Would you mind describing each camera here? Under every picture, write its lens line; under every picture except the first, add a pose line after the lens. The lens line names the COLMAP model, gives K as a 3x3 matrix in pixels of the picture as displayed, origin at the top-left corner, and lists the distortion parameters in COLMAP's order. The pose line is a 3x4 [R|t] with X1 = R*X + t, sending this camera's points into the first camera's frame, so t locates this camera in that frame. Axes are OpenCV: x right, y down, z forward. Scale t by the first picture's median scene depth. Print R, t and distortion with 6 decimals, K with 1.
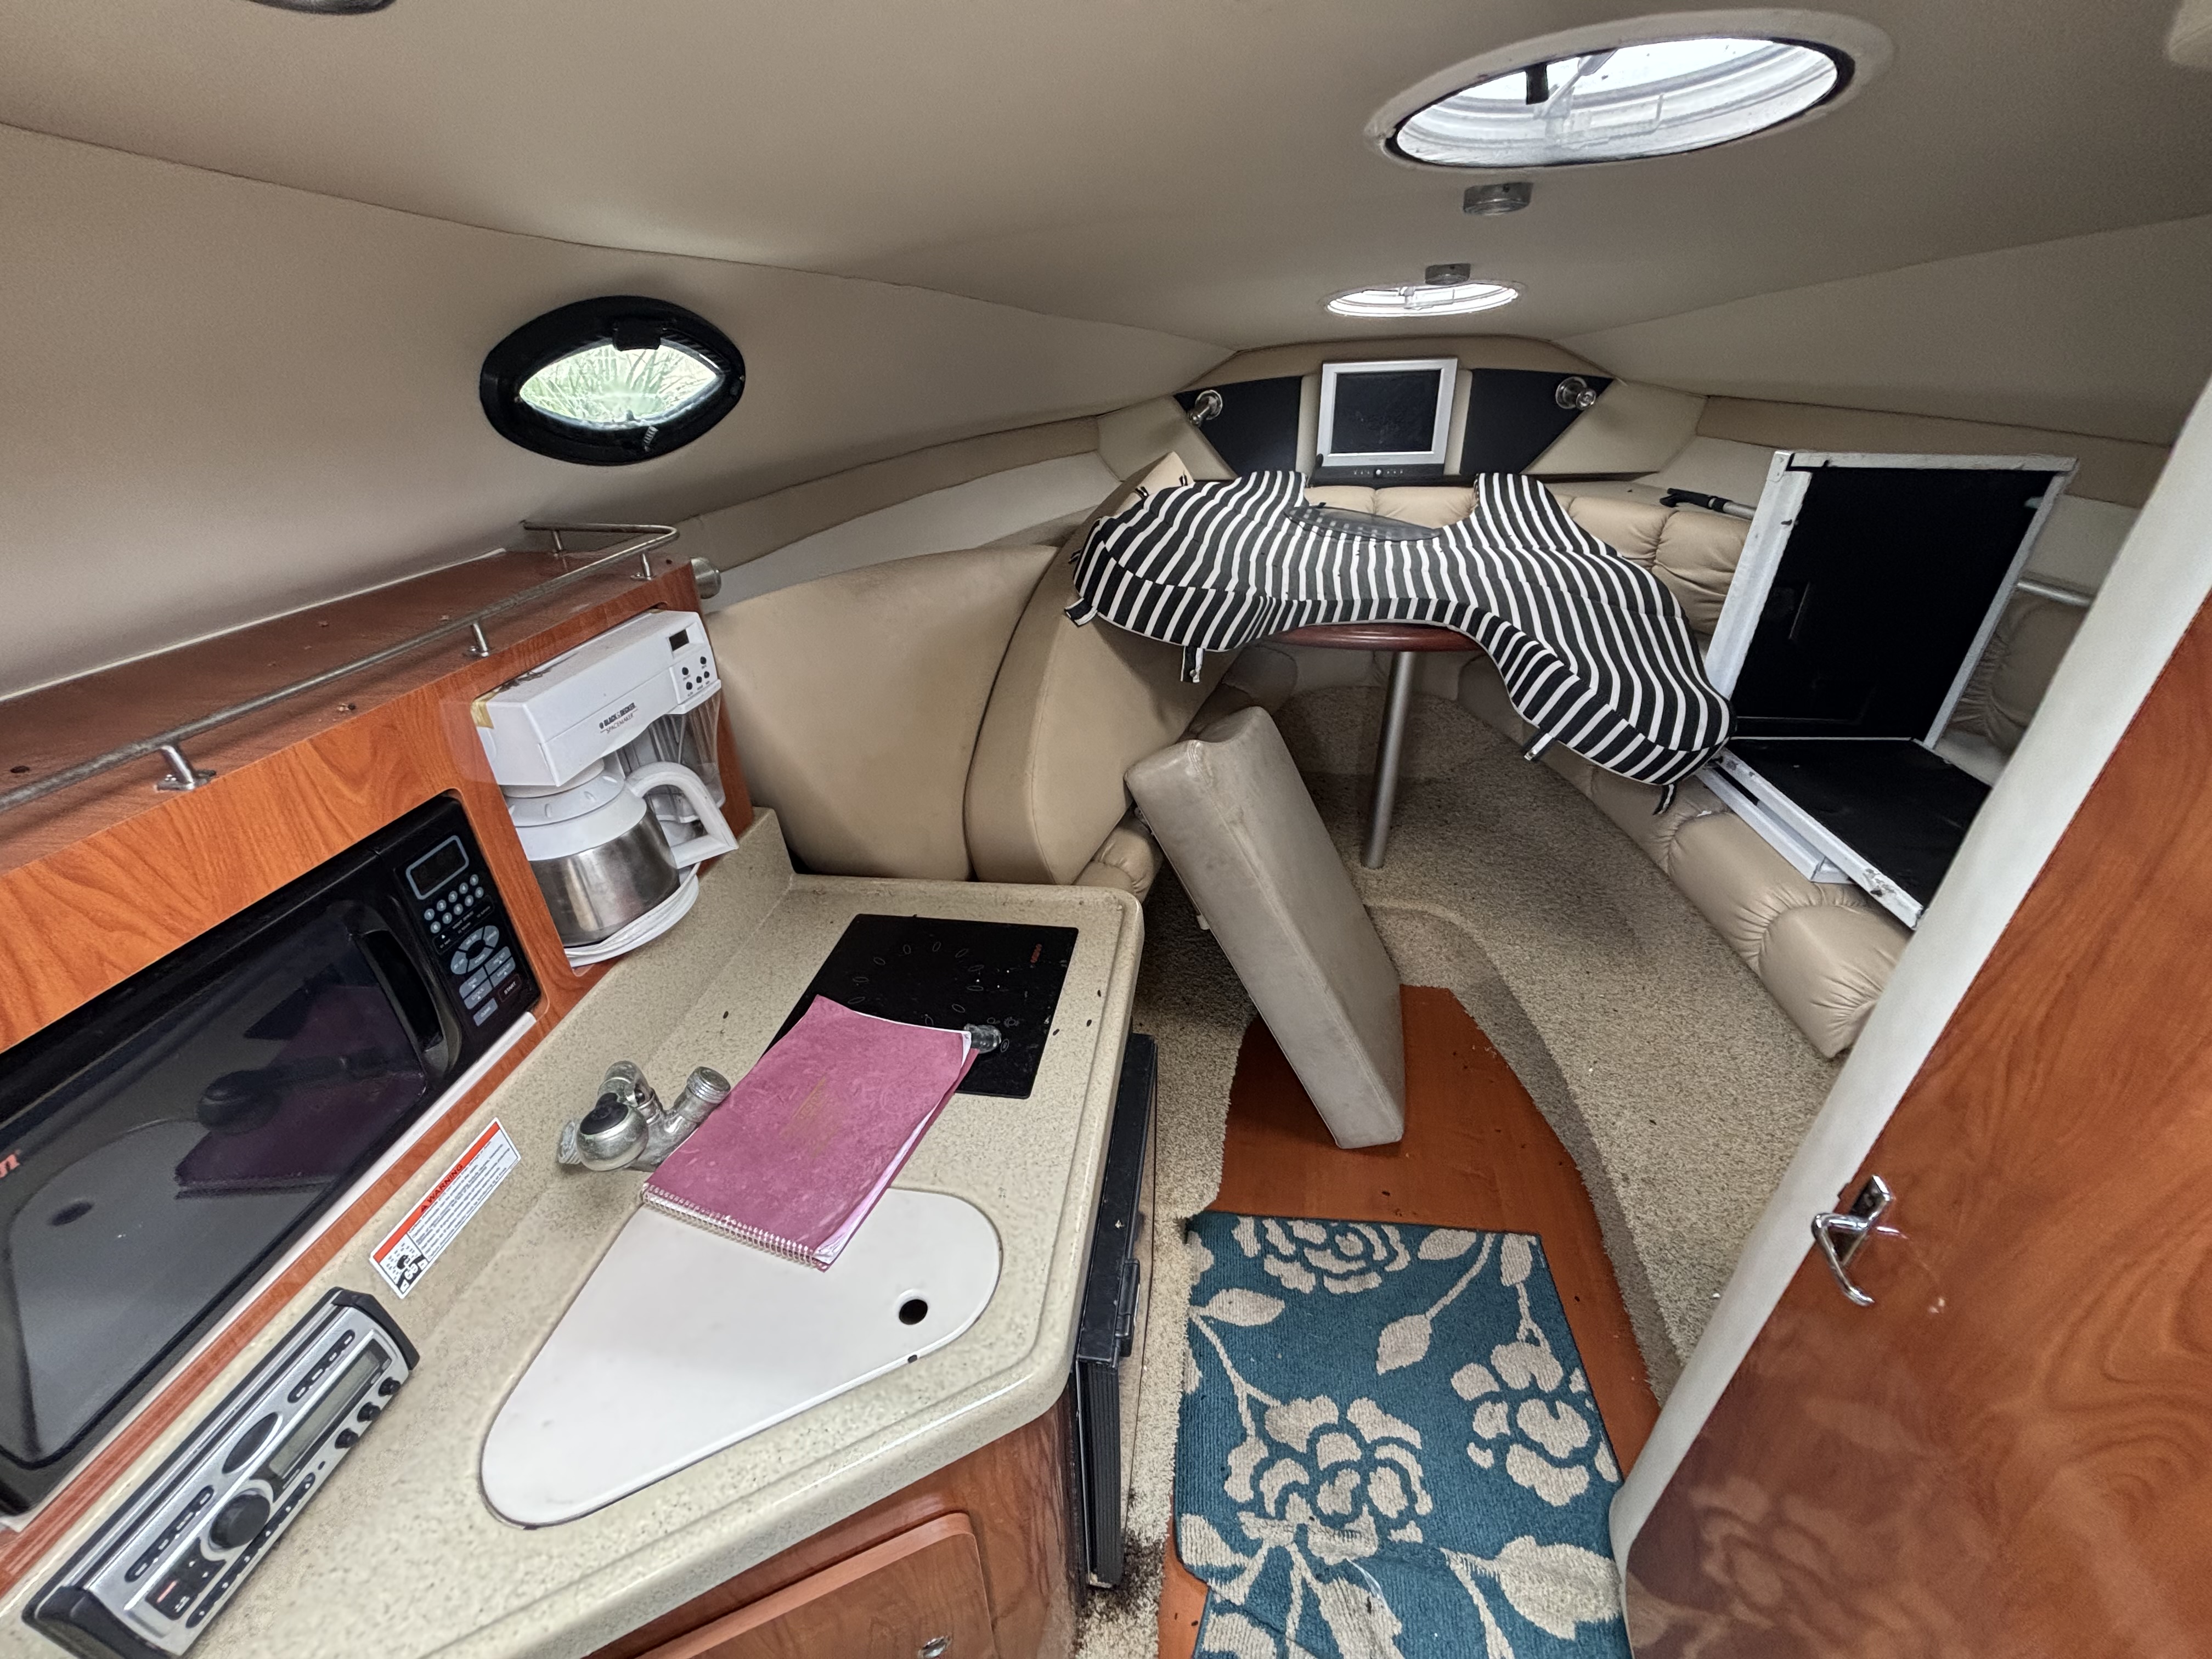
lens RADIAL K [[871.3, 0, 1091.6], [0, 871.3, 827.1], [0, 0, 1]] dist [-0.001353, -0.000125]
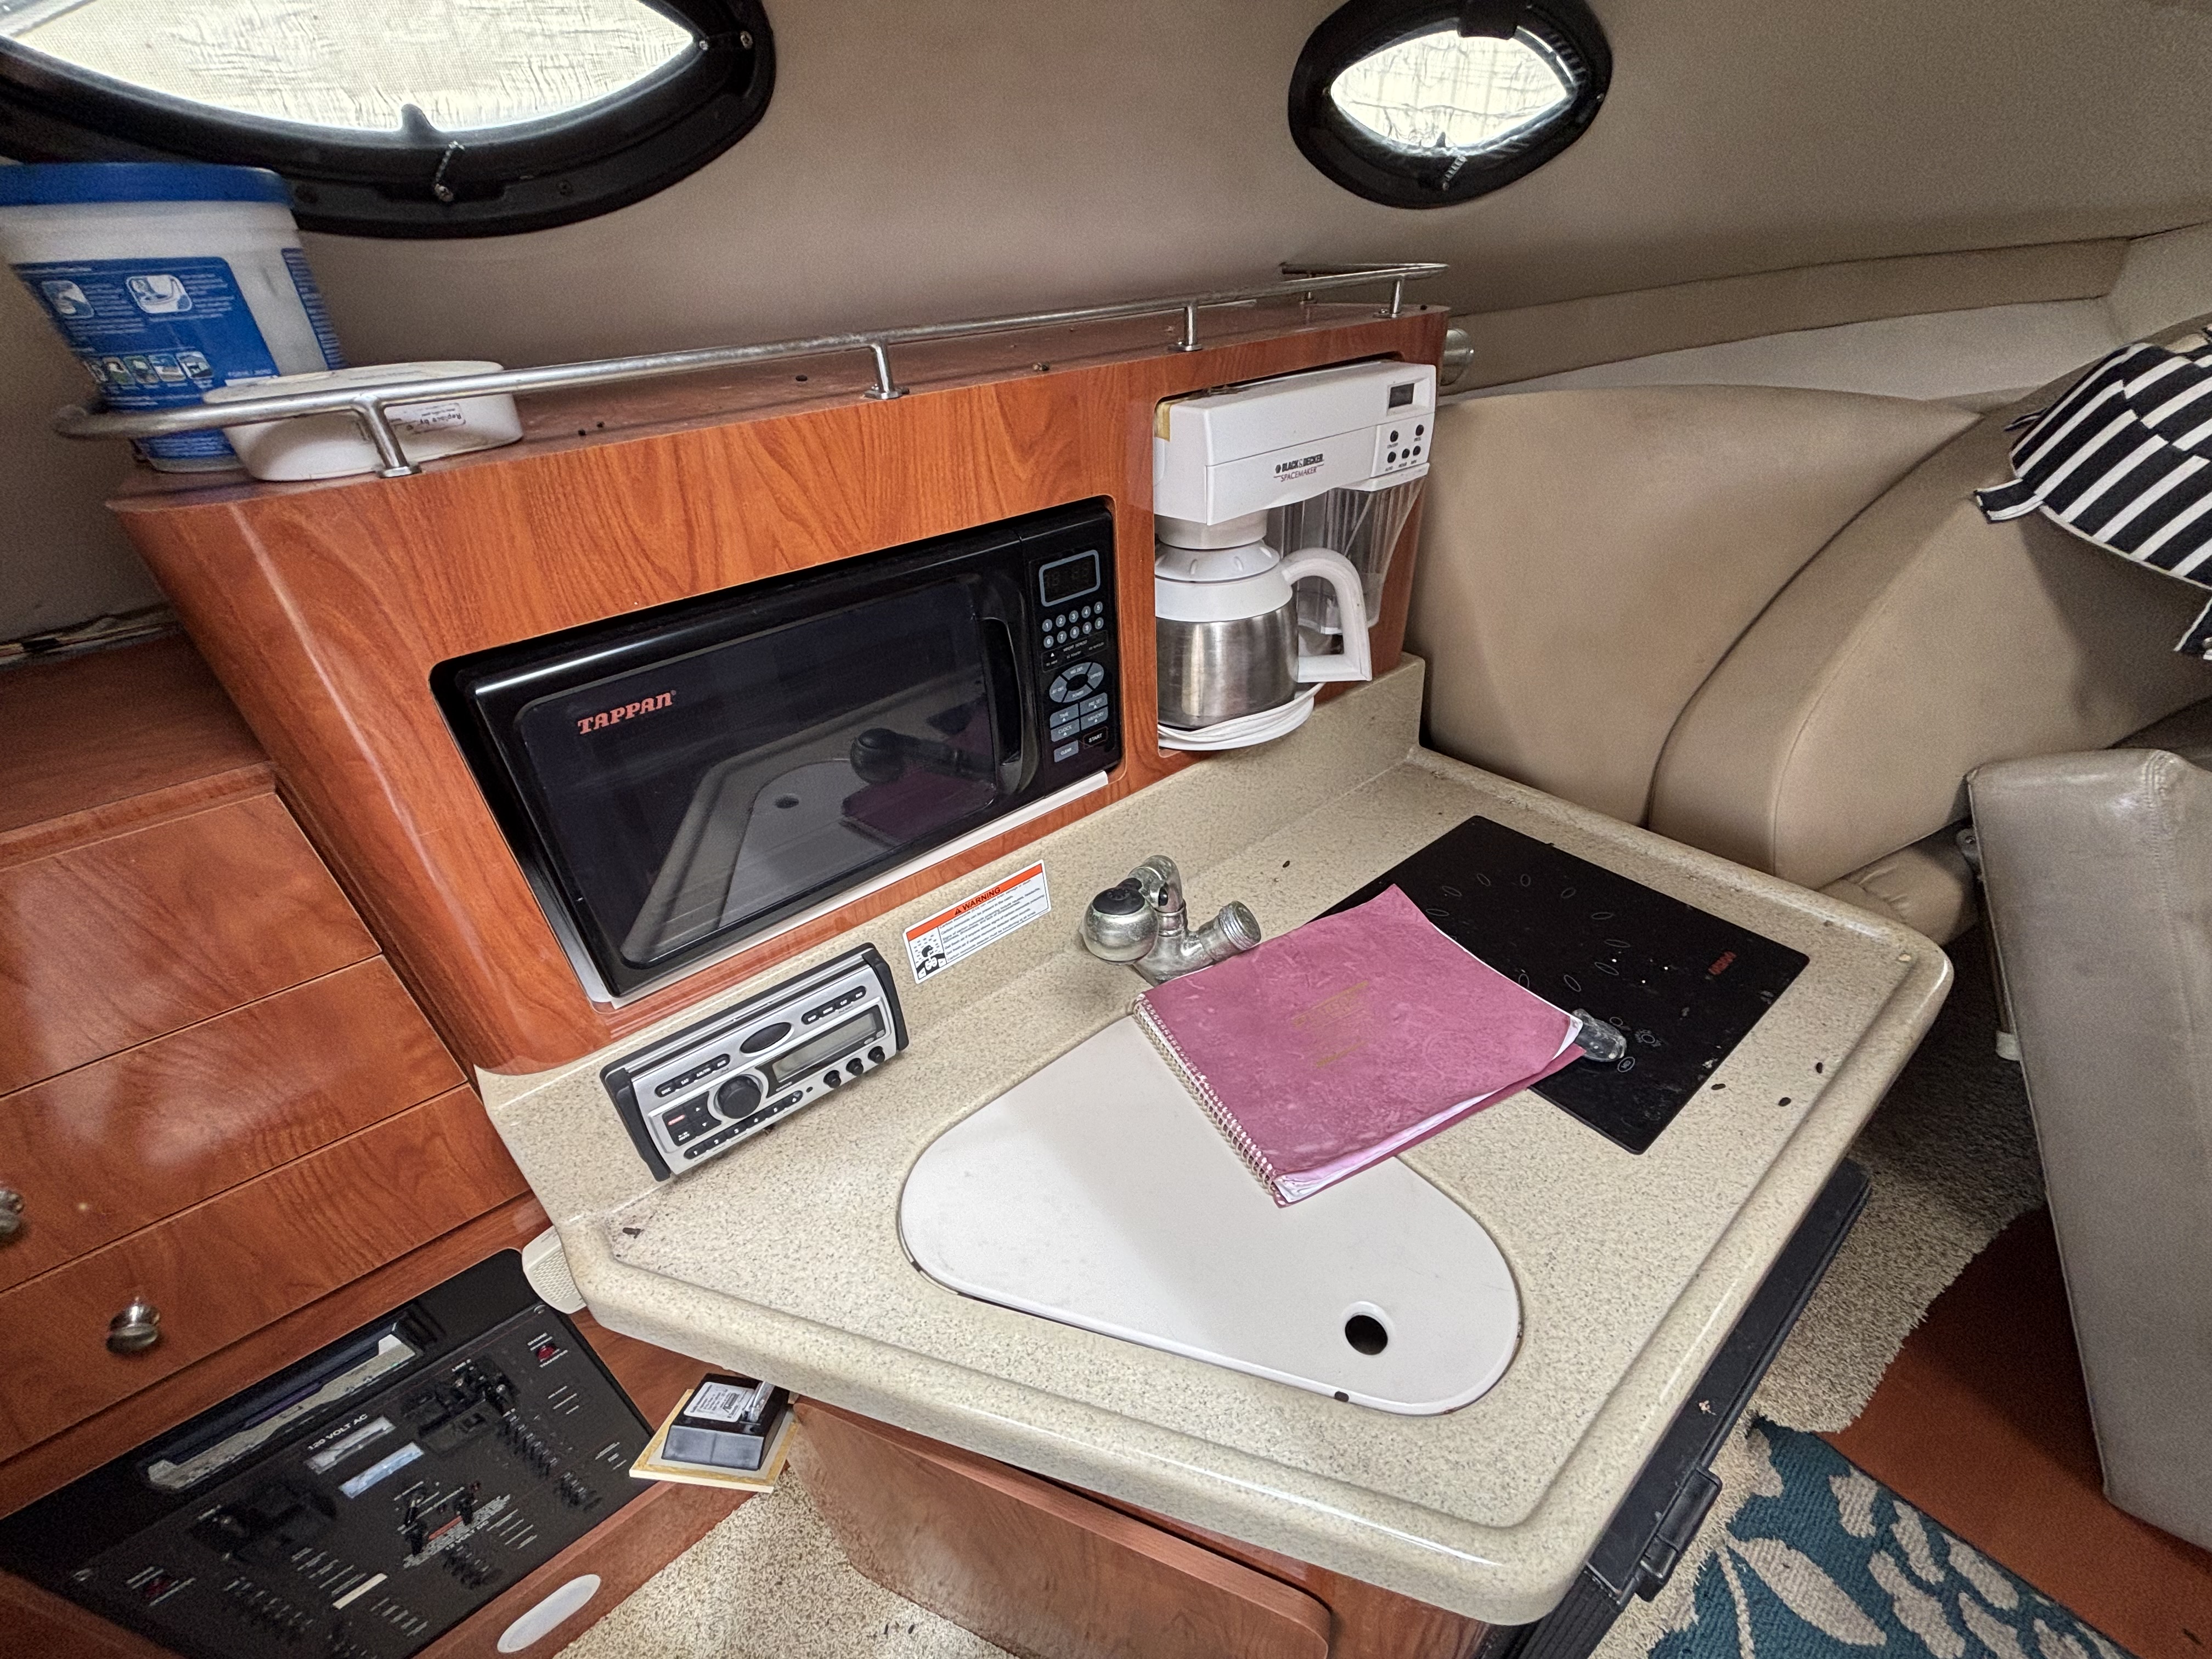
lens RADIAL K [[871.3, 0, 1091.6], [0, 871.3, 827.1], [0, 0, 1]] dist [-0.001353, -0.000125]
pose [[0.729706, 0.363559, -0.579098, -0.049828], [-0.301535, 0.931229, 0.204671, 0.042475], [0.613682, 0.025268, 0.789149, 0.133548]]
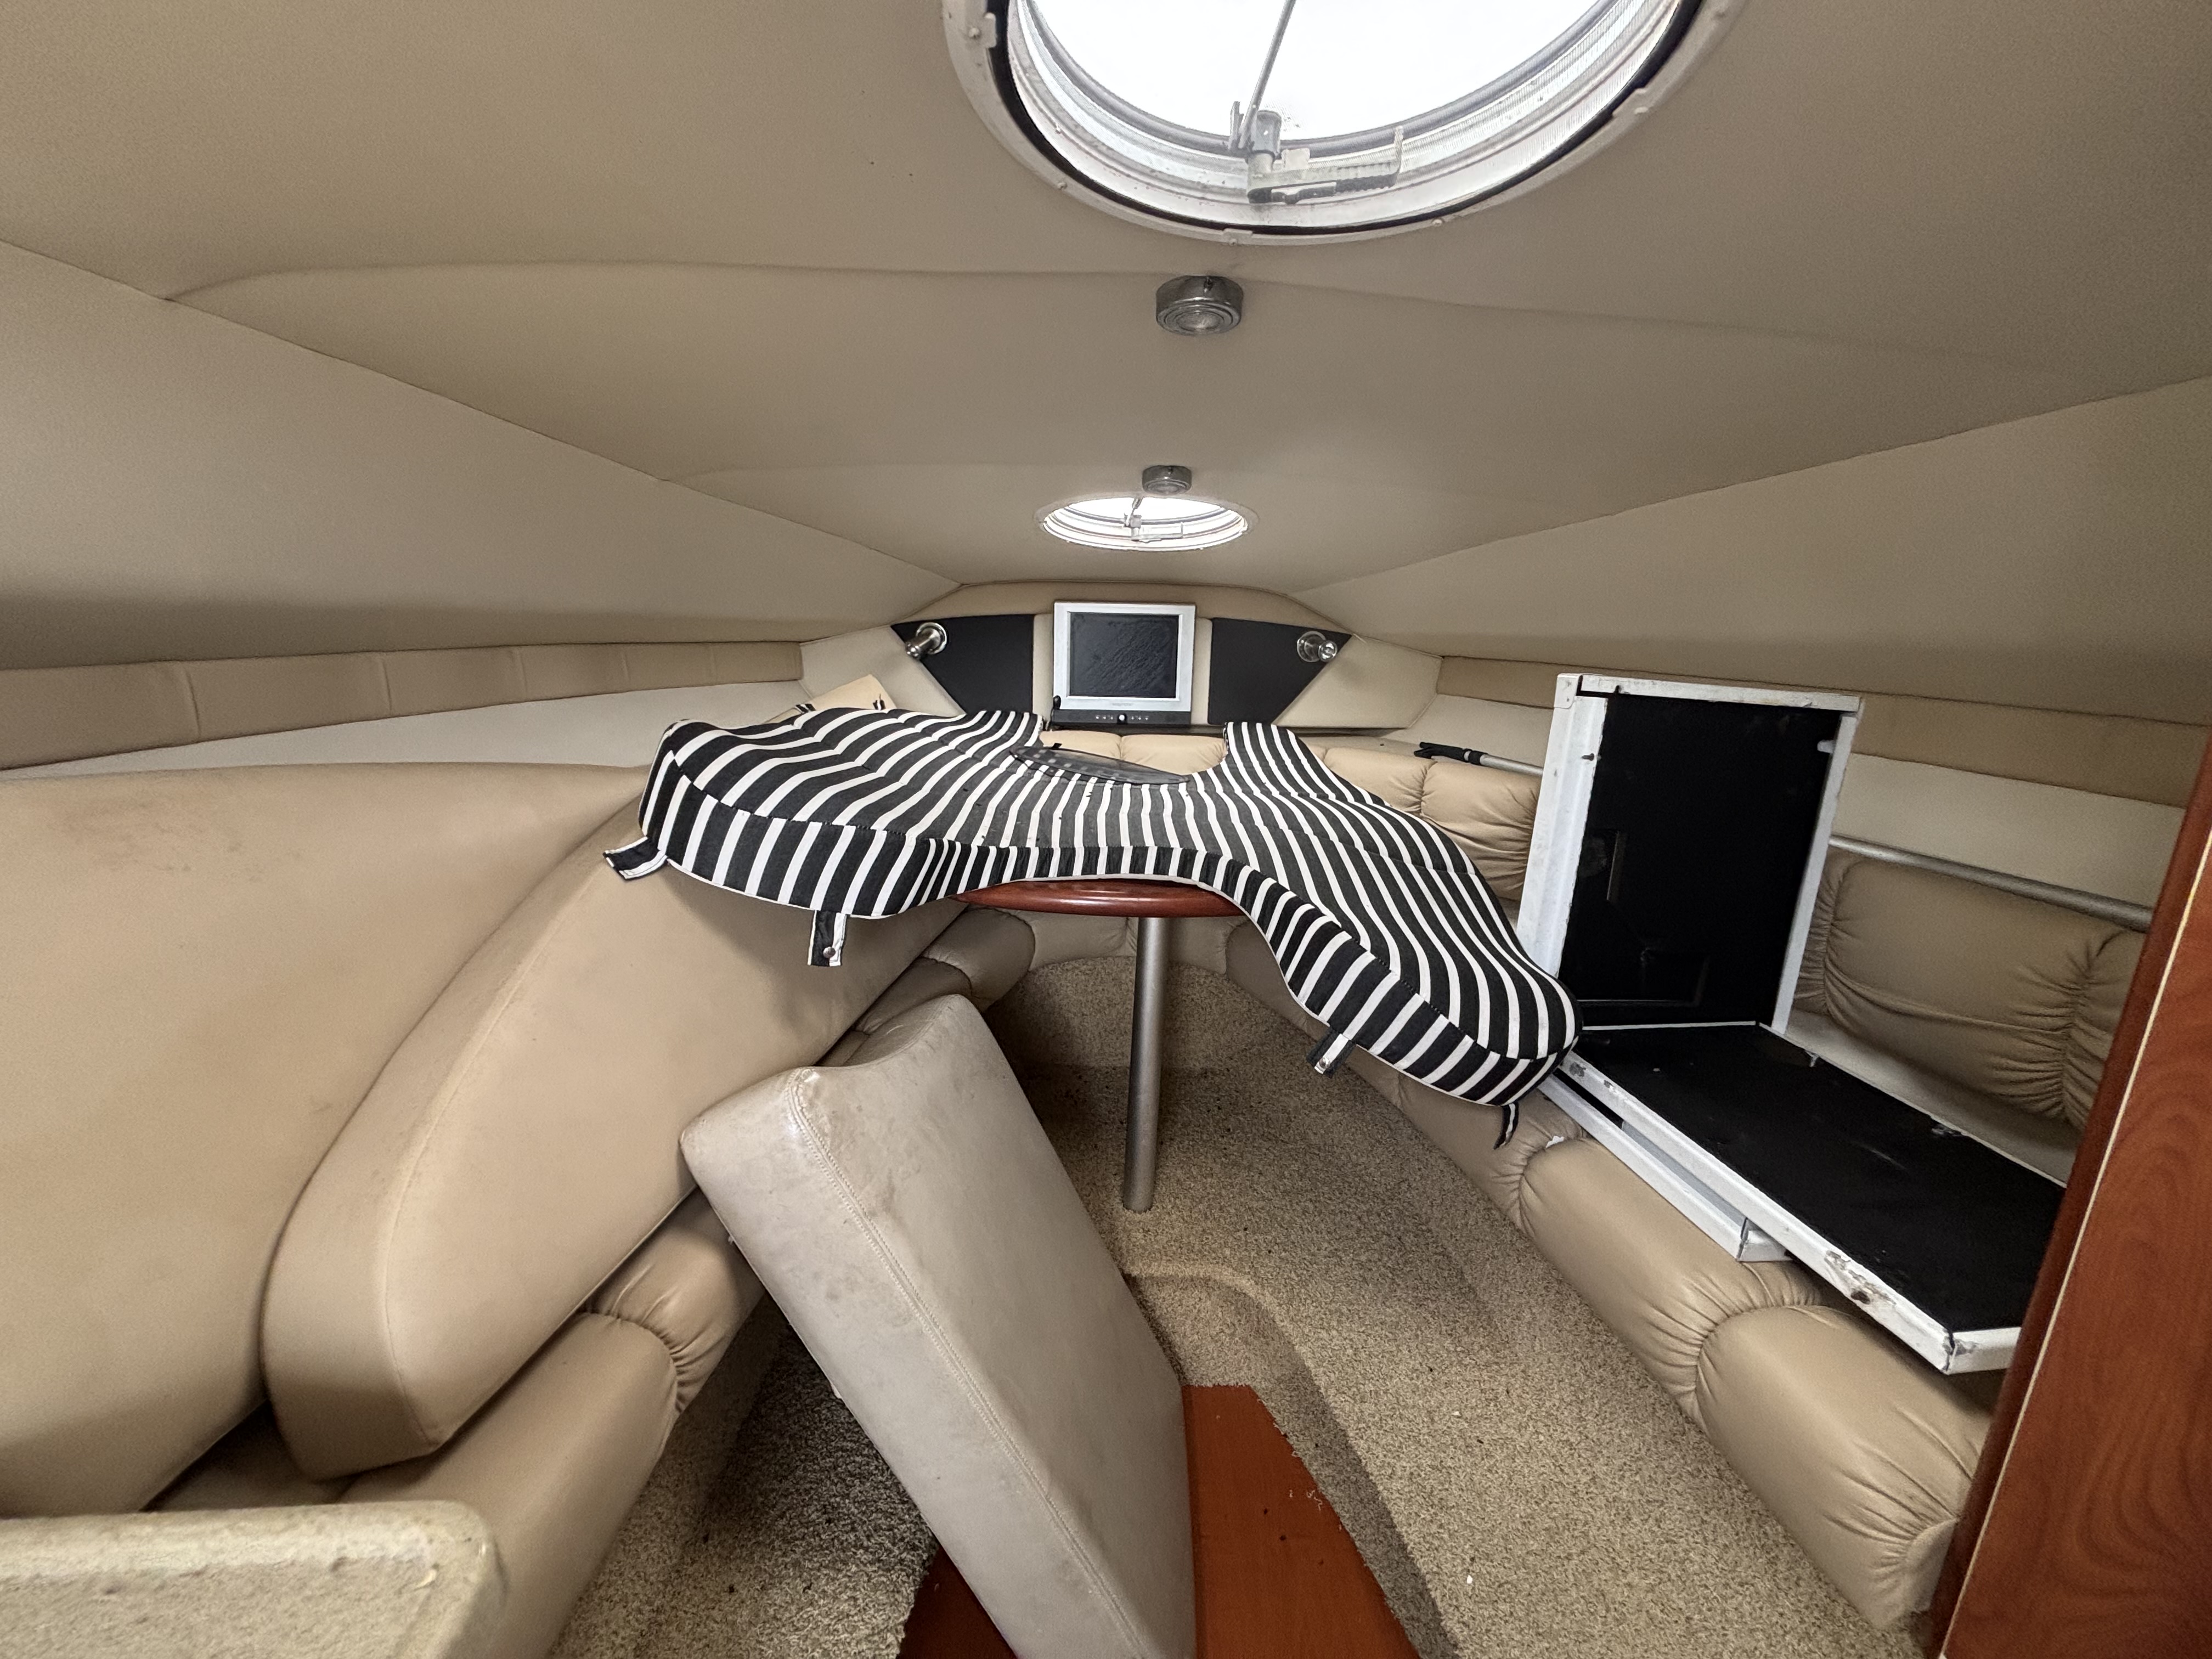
lens RADIAL K [[879.7, 0, 1095.5], [0, 879.7, 832.6], [0, 0, 1]] dist [0.006108, 0.000005]
pose [[0.972609, 0.019324, 0.231643, 0.177000], [0.047574, 0.958896, -0.279742, -0.080317], [-0.227527, 0.283100, 0.931711, 0.368674]]
